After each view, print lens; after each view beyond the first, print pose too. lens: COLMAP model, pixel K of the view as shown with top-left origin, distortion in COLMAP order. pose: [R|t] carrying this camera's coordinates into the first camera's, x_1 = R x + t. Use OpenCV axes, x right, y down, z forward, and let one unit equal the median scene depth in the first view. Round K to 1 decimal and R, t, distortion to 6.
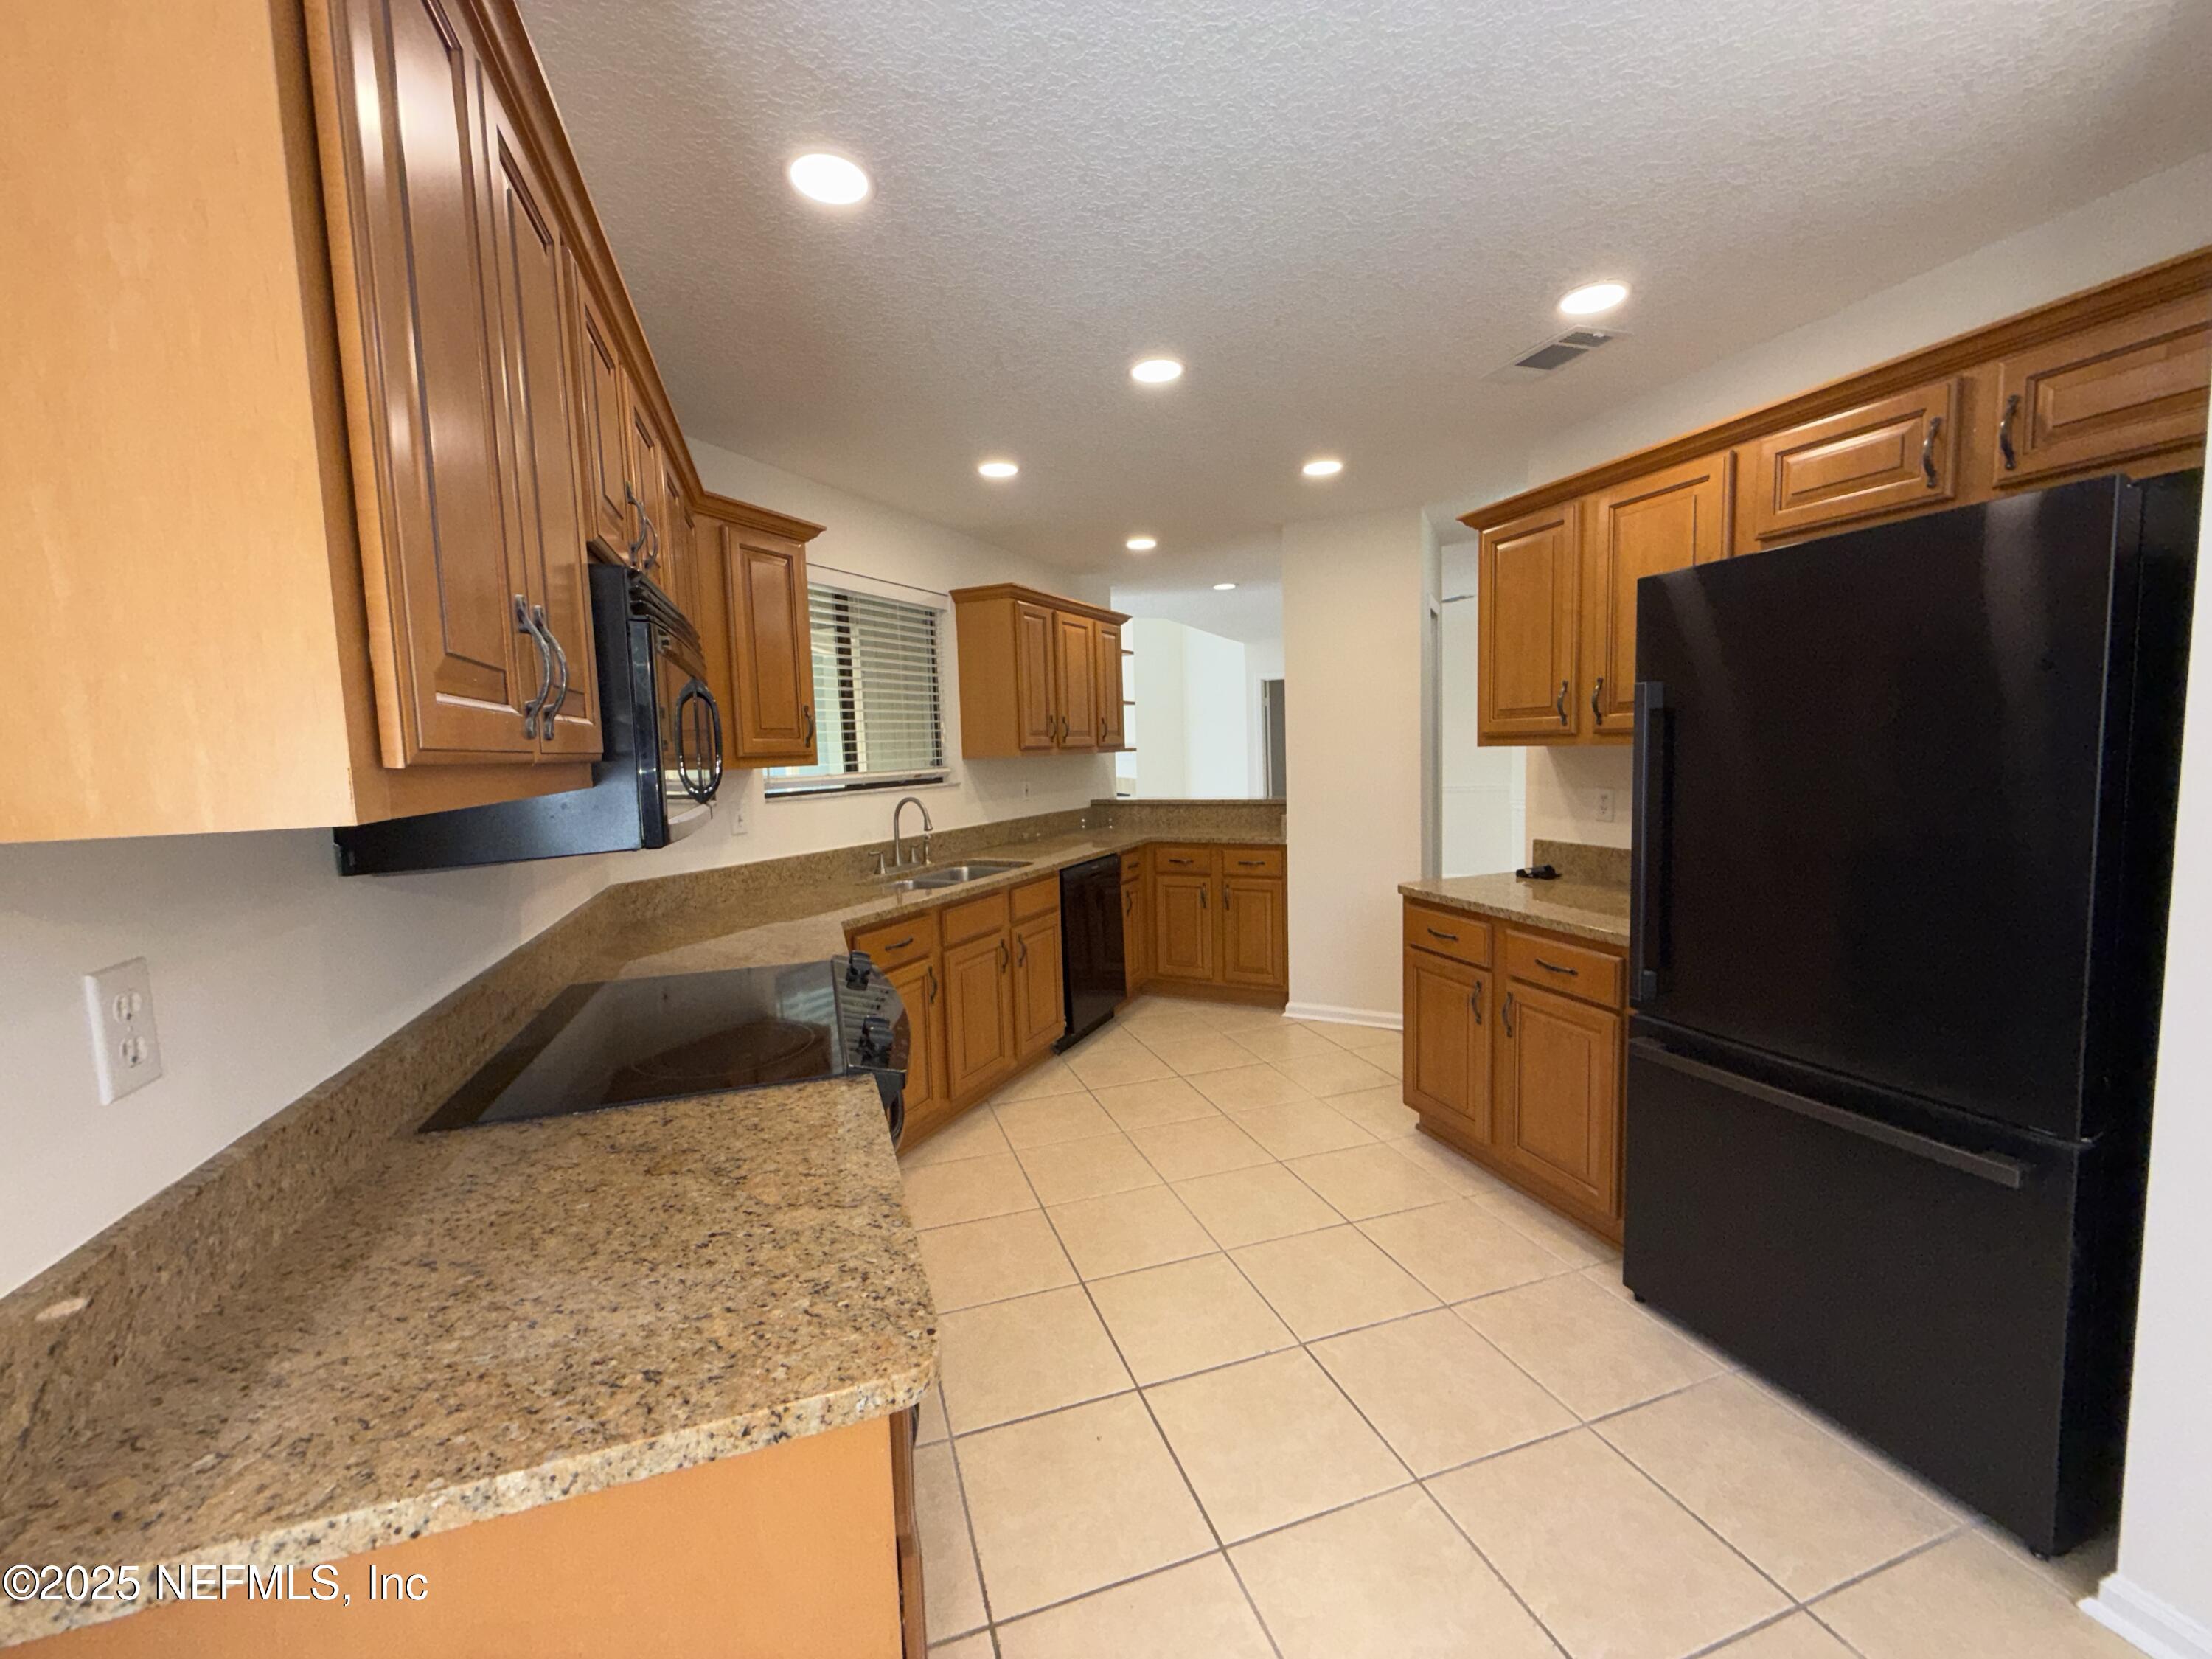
lens RADIAL K [[876.2, 0, 1090.9], [0, 876.2, 824.6], [0, 0, 1]] dist [-0.000771, -0.000033]
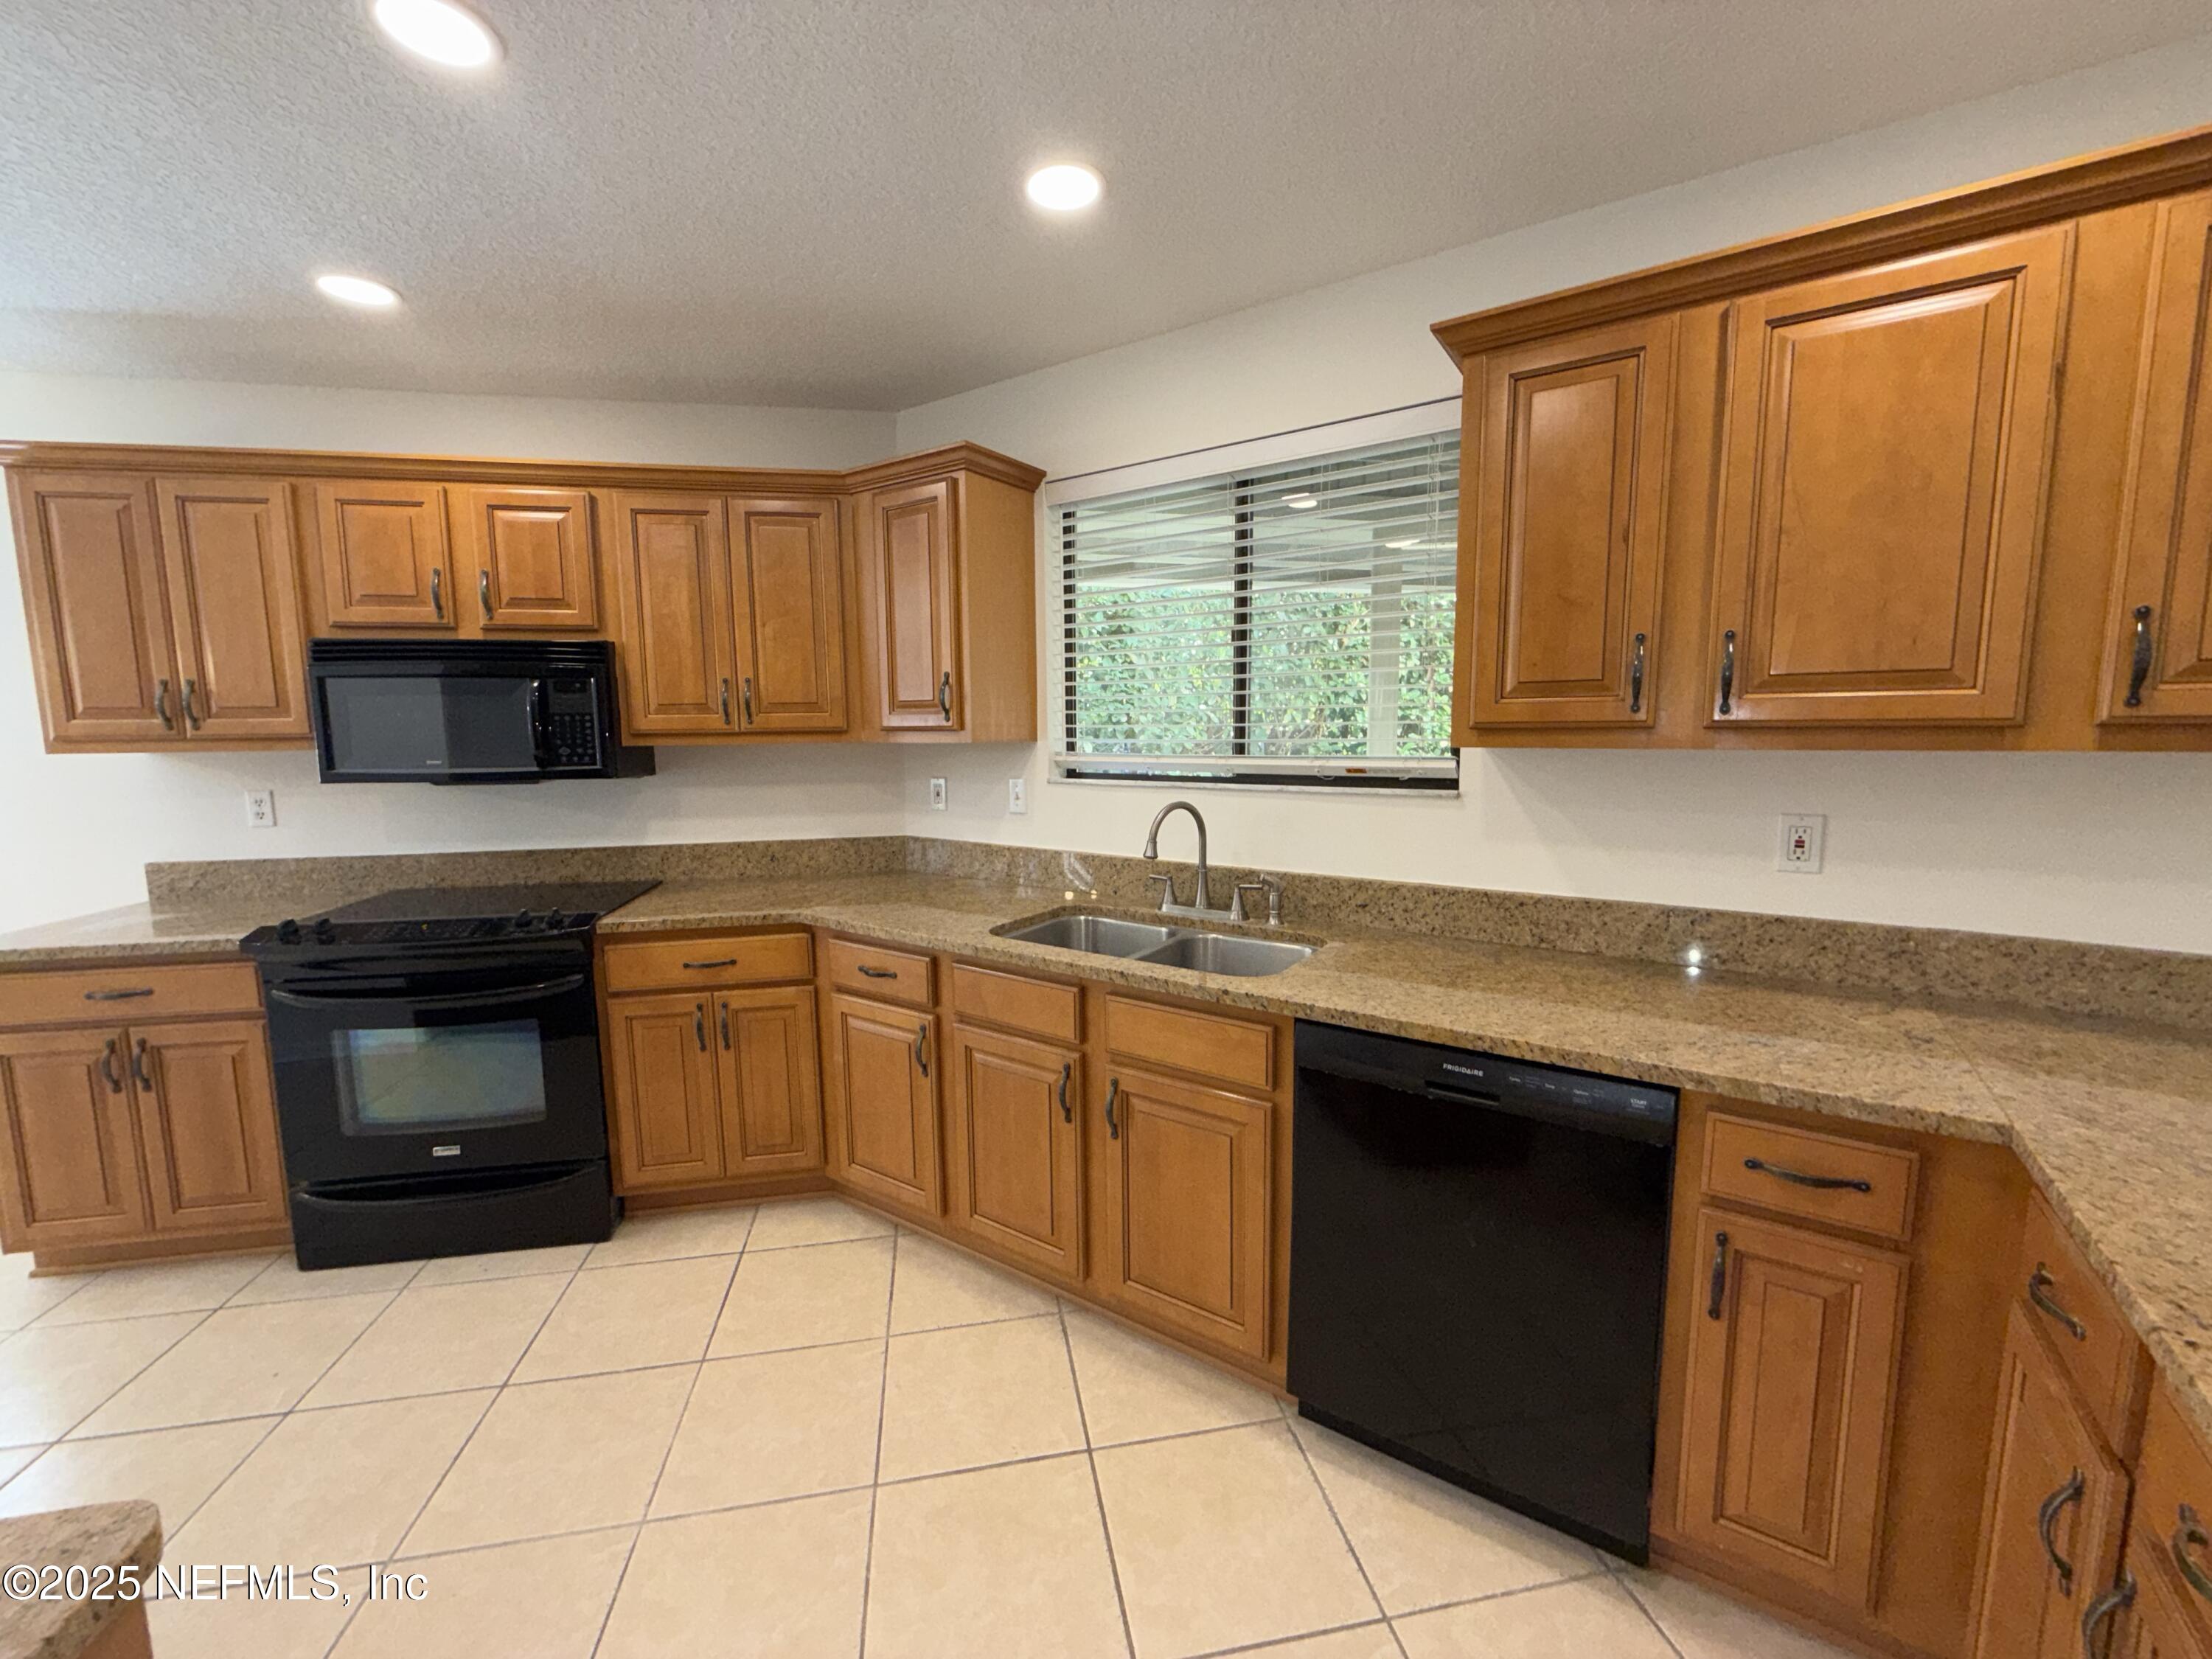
lens RADIAL K [[876.2, 0, 1090.9], [0, 876.2, 824.6], [0, 0, 1]] dist [-0.000771, -0.000033]
pose [[-0.139778, 0.147361, -0.979156, 0.402737], [-0.074215, 0.984523, 0.158764, -0.105740], [0.987398, 0.094860, -0.126679, 0.996379]]
